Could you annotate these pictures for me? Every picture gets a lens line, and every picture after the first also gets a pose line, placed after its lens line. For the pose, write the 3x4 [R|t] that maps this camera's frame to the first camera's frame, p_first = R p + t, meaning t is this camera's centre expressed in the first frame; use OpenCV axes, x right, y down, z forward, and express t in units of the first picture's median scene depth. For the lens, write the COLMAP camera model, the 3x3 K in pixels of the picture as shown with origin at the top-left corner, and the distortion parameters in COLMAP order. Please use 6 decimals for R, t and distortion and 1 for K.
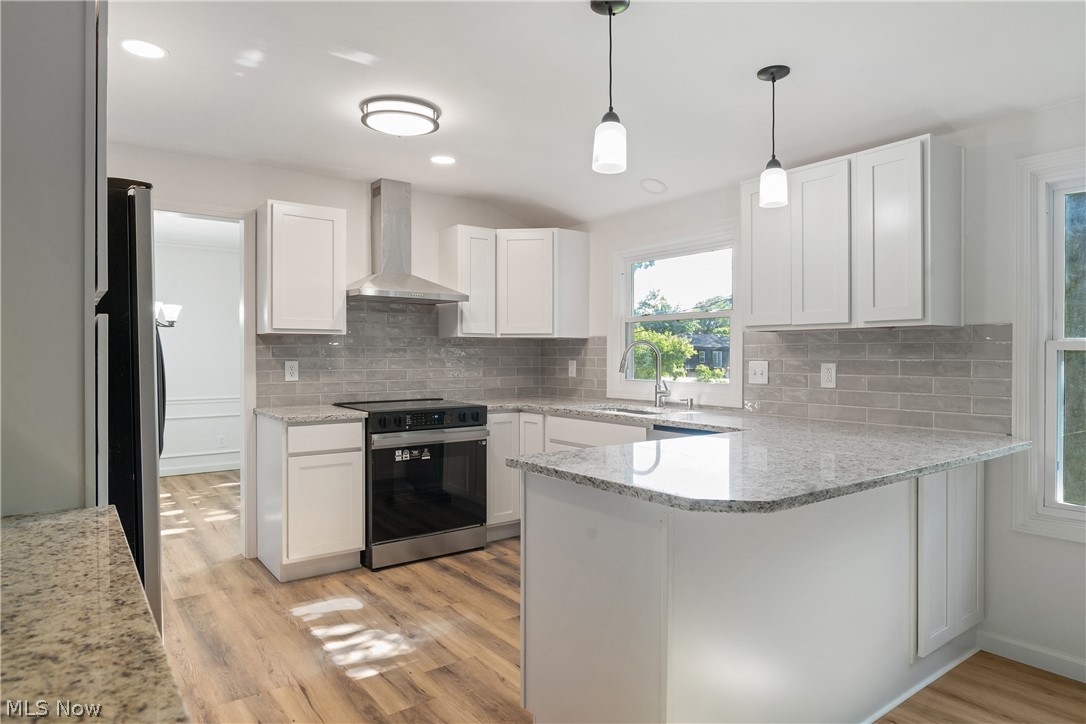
lens RADIAL K [[656.3, 0, 541.2], [0, 656.3, 360.4], [0, 0, 1]] dist [-0.016634, 0.005040]
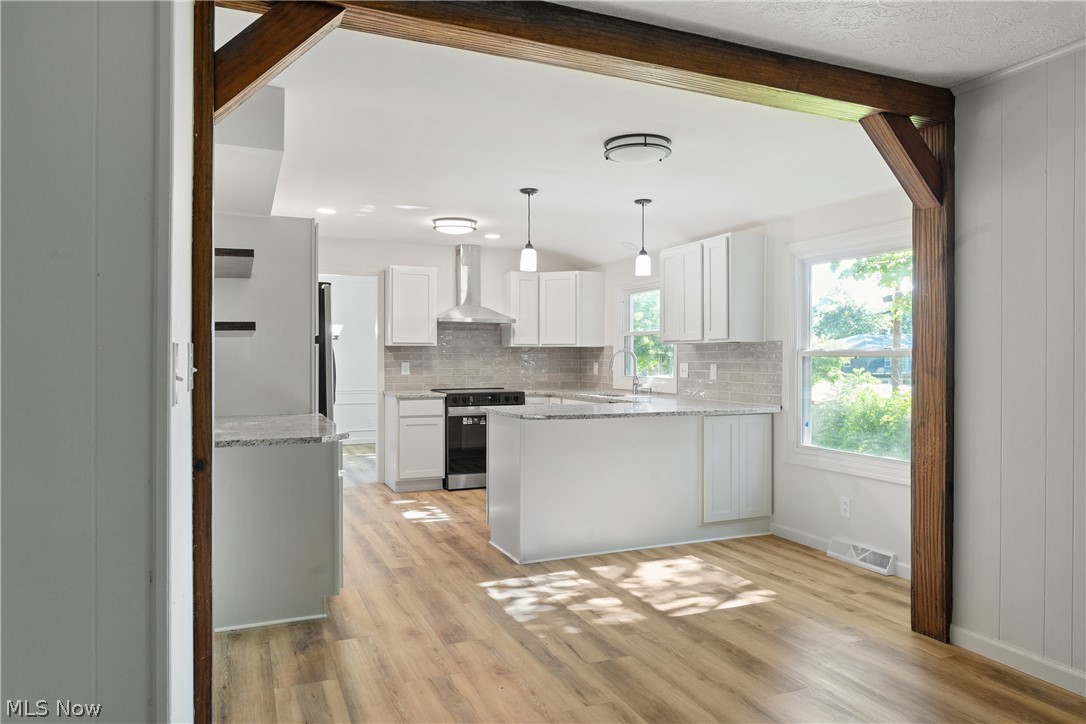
lens RADIAL K [[735.7, 0, 536.6], [0, 735.7, 364.1], [0, 0, 1]] dist [-0.008671, -0.000552]
pose [[0.970336, 0.002155, -0.241750, 0.375567], [-0.002009, 0.999998, 0.000851, 0.003040], [0.241751, -0.000340, 0.970338, -0.687125]]
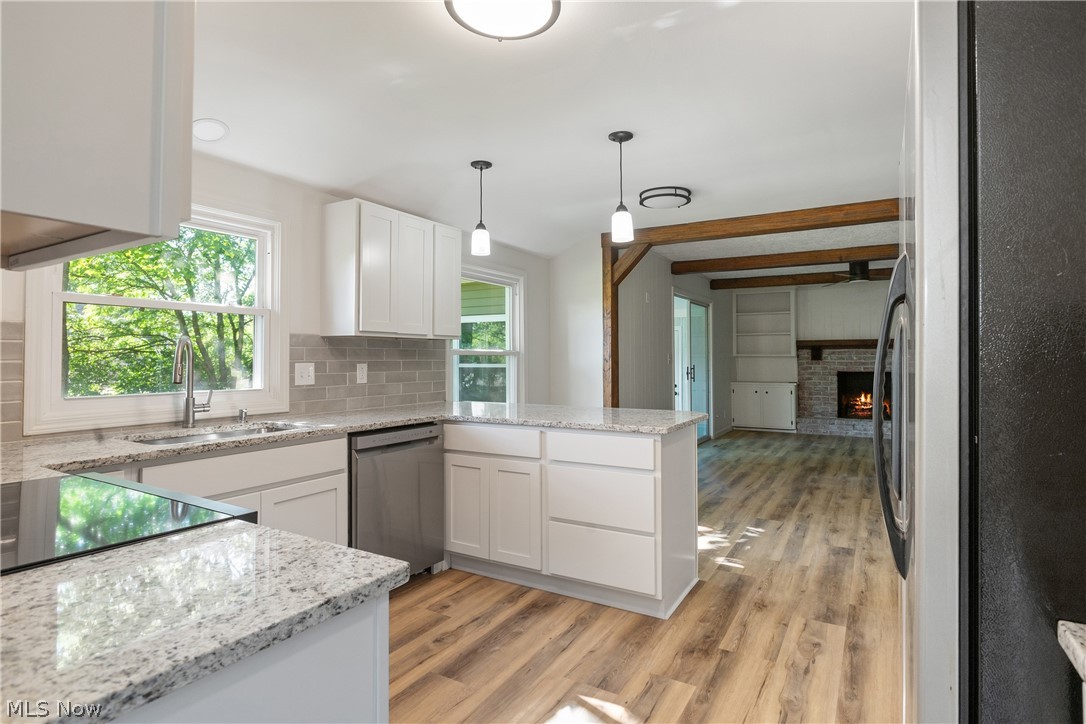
lens RADIAL K [[562.3, 0, 547.3], [0, 562.3, 358.3], [0, 0, 1]] dist [-0.031334, 0.000149]
pose [[-0.394298, 0.001705, 0.918981, -0.562998], [0.009892, 0.999948, 0.002390, -0.004071], [-0.918929, 0.010033, -0.394295, 0.907250]]
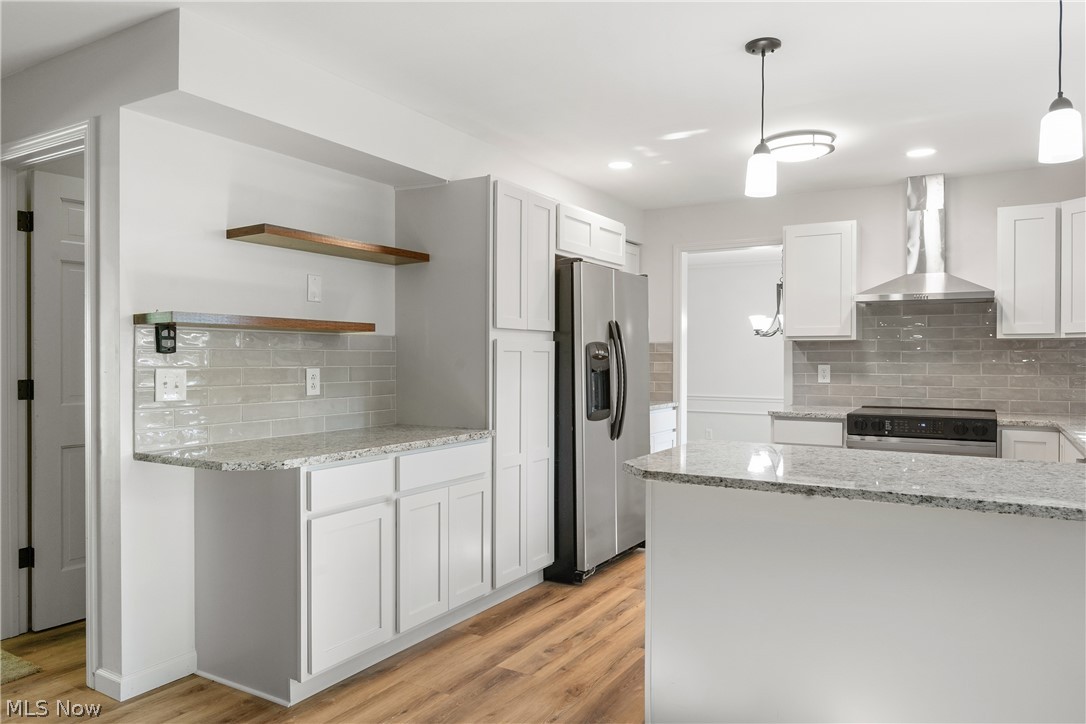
lens RADIAL K [[735.7, 0, 531.2], [0, 735.7, 358.7], [0, 0, 1]] dist [-0.008671, -0.000552]
pose [[0.365510, 0.000452, -0.930807, 0.610314], [-0.009101, 0.999954, -0.003088, -0.001078], [0.930763, 0.009600, 0.365497, 0.090347]]
